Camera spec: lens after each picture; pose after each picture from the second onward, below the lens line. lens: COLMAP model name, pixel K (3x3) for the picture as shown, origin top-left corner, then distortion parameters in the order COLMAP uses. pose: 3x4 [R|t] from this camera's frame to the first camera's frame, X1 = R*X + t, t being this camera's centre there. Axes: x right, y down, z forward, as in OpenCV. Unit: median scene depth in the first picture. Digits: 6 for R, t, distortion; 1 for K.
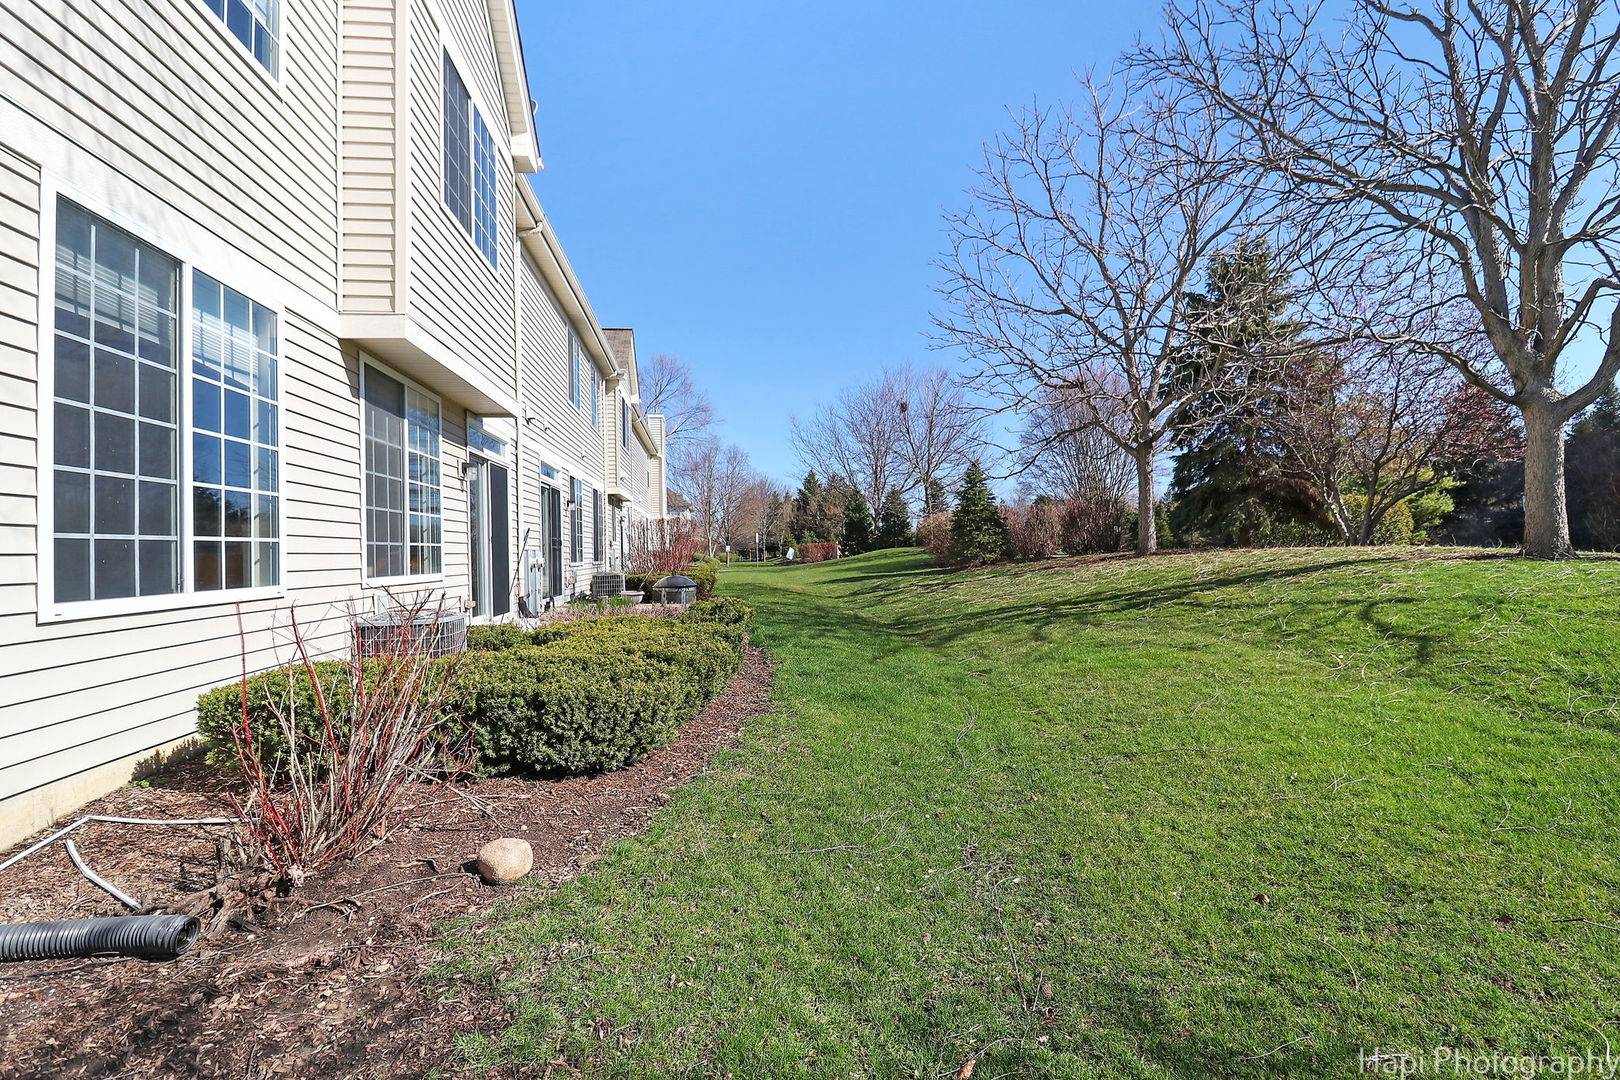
lens RADIAL K [[791.5, 0, 810.0], [0, 791.5, 540.0], [0, 0, 1]] dist [-0.022199, -0.000243]
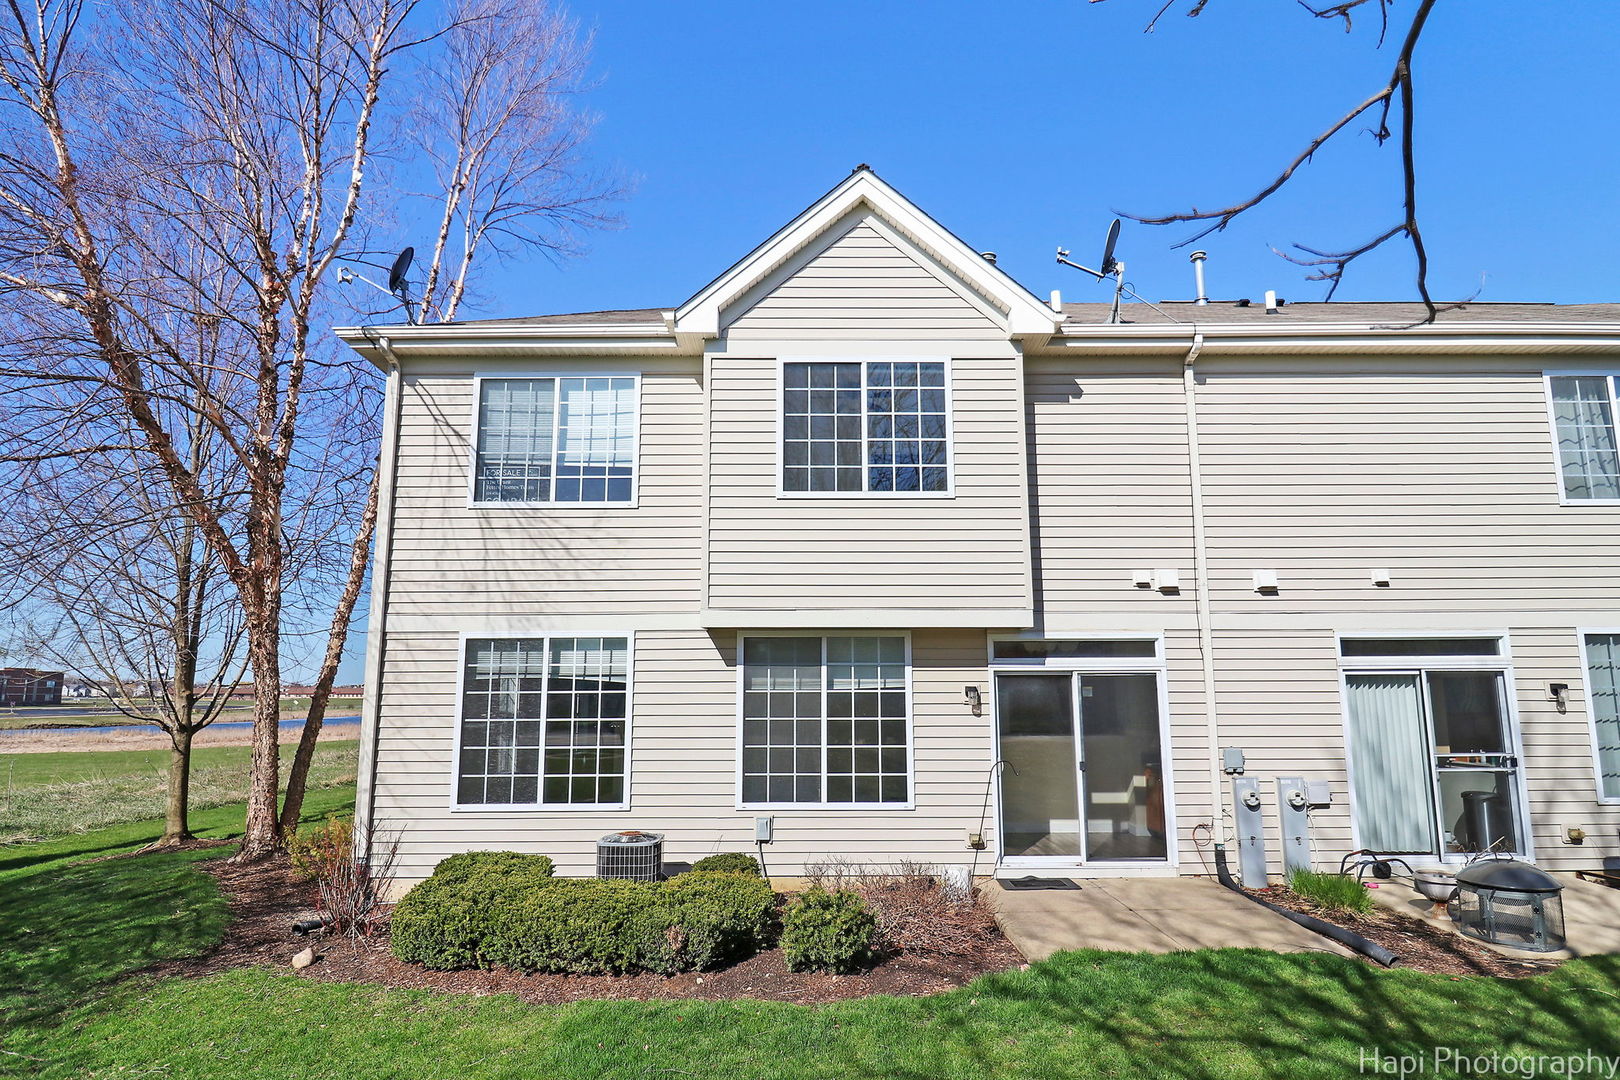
lens RADIAL K [[842.1, 0, 810.0], [0, 842.1, 540.0], [0, 0, 1]] dist [0.004873, -0.017605]
pose [[-0.121734, -0.136816, -0.983088, 1.321187], [0.019199, 0.989944, -0.140148, -0.283303], [0.992377, -0.035935, -0.117883, 1.953494]]
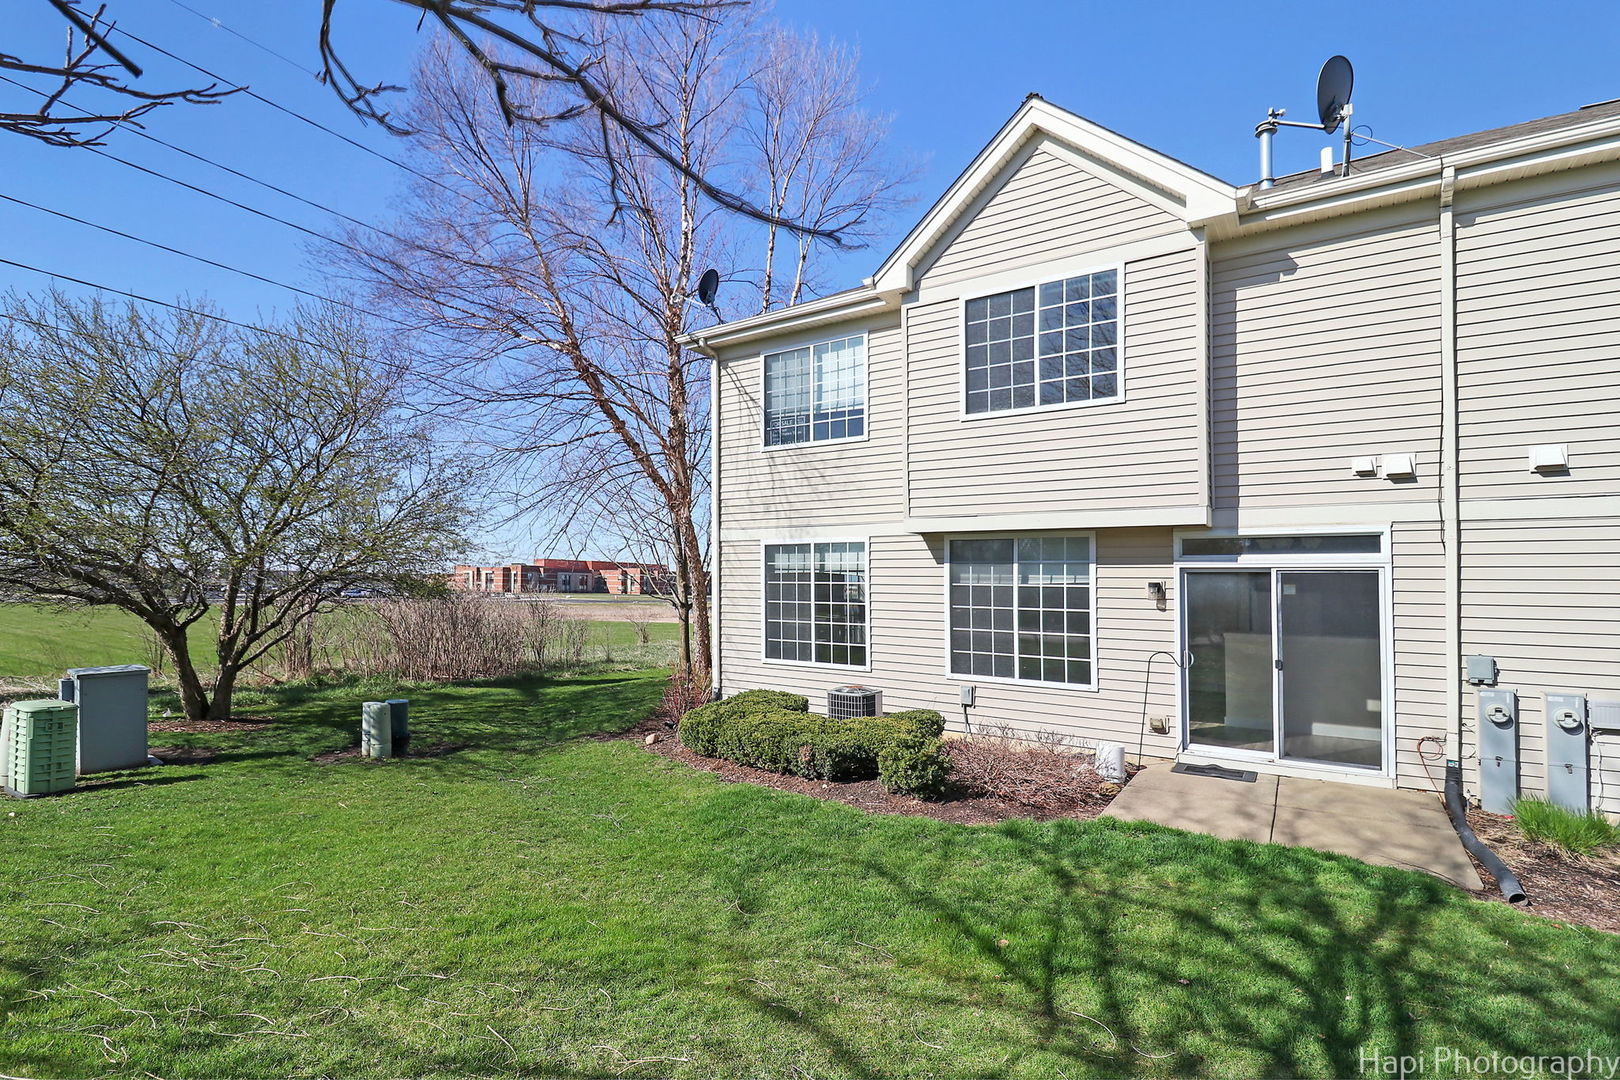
lens RADIAL K [[717.3, 0, 810.0], [0, 717.3, 546.8], [0, 0, 1]] dist [-0.001187, -0.012551]
pose [[-0.643812, -0.016336, -0.765009, 1.156421], [0.017026, 0.999219, -0.035665, -0.248608], [0.764994, -0.035987, -0.643031, 2.631052]]
